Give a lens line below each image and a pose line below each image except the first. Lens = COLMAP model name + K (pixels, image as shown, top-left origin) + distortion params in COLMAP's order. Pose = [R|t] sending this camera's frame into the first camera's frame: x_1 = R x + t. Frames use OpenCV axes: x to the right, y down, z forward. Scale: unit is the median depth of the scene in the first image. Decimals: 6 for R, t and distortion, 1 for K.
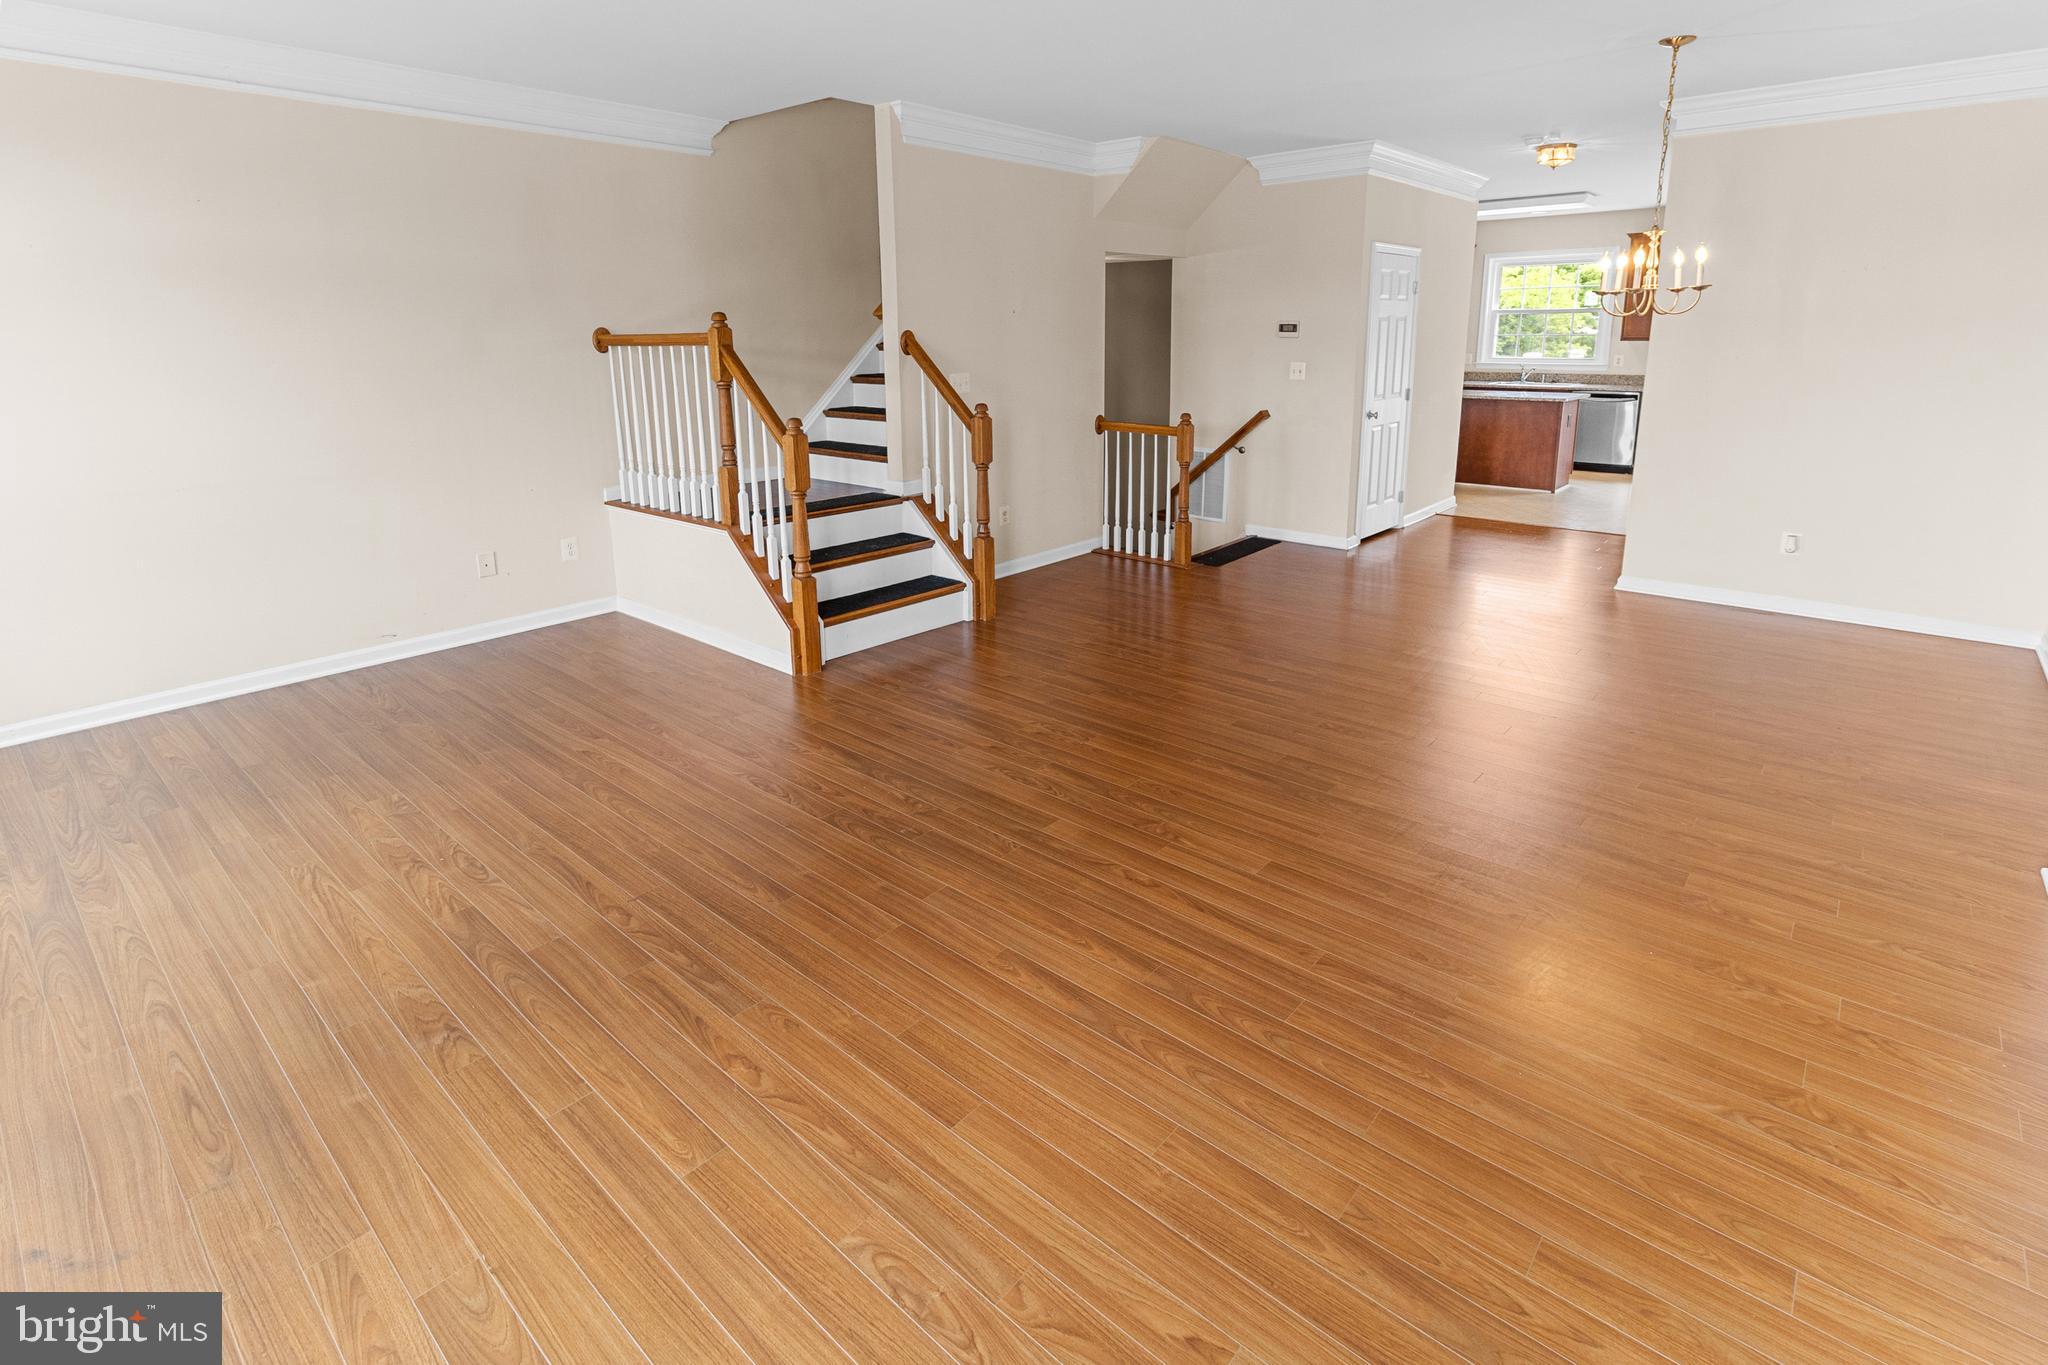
lens RADIAL K [[935.0, 0, 1032.1], [0, 935.0, 647.6], [0, 0, 1]] dist [0.001234, 0.000657]
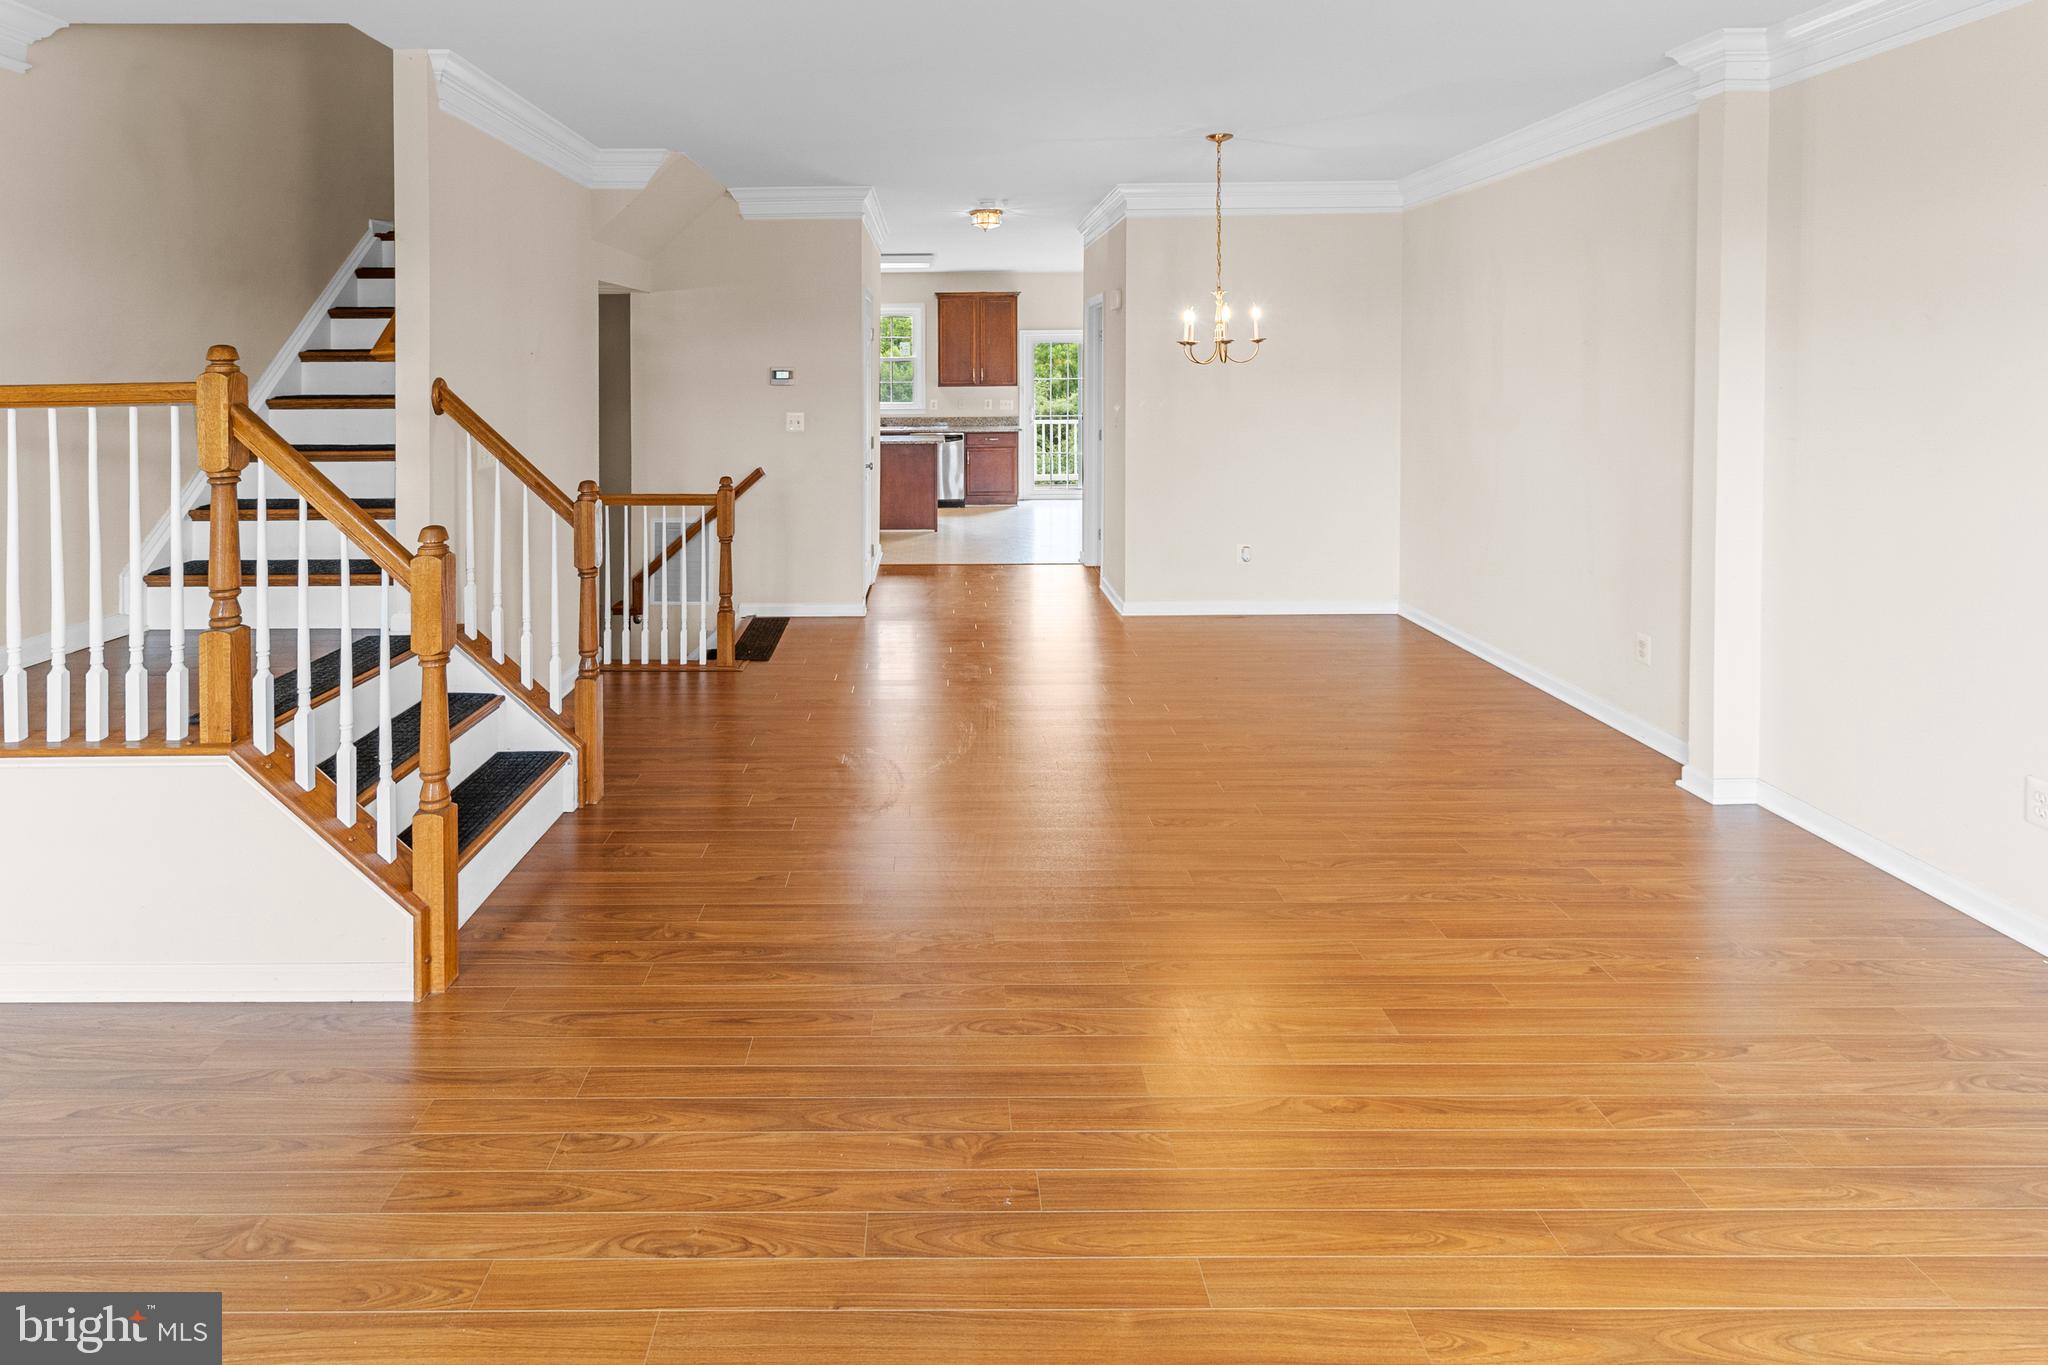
lens RADIAL K [[1058.9, 0, 1019.7], [0, 1058.9, 493.9], [0, 0, 1]] dist [0.001625, 0.000741]
pose [[0.761590, -0.071026, 0.644155, -0.371327], [0.208559, 0.967959, -0.139851, -0.095047], [-0.613583, 0.240853, 0.752001, 0.281843]]
